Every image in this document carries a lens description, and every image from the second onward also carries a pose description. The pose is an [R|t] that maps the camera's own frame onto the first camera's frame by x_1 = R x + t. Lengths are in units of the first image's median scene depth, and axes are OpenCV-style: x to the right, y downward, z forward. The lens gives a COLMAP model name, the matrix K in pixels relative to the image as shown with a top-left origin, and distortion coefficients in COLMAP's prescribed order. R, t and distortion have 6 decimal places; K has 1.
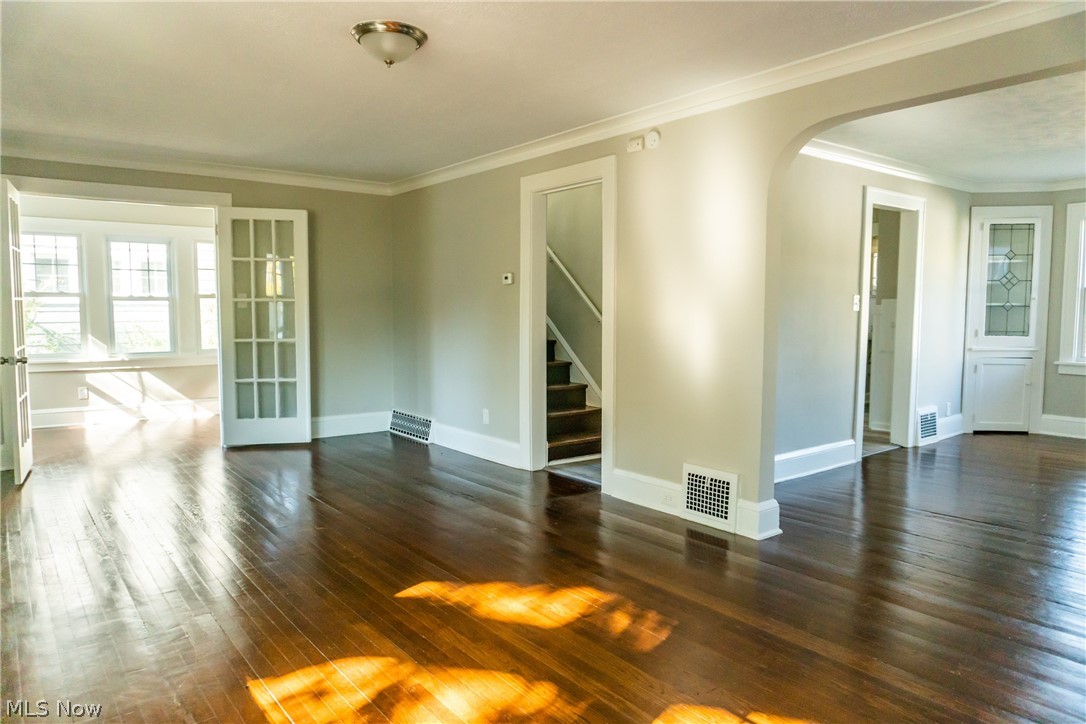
lens RADIAL K [[729.4, 0, 543.0], [0, 729.4, 362.0], [0, 0, 1]] dist [-0.013816, -0.007754]
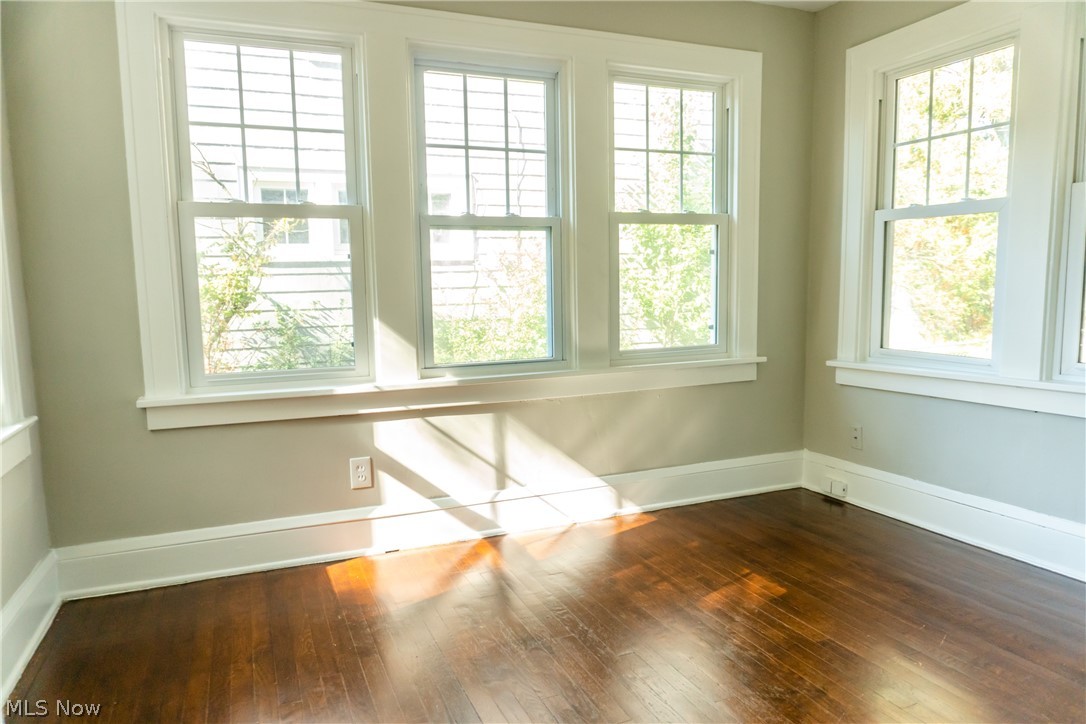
lens RADIAL K [[729.4, 0, 543.0], [0, 729.4, 362.0], [0, 0, 1]] dist [-0.013816, -0.007754]
pose [[0.966962, 0.013699, -0.254552, -0.424373], [-0.003163, 0.999123, 0.041751, -0.029795], [0.254901, -0.039567, 0.966157, 0.626703]]
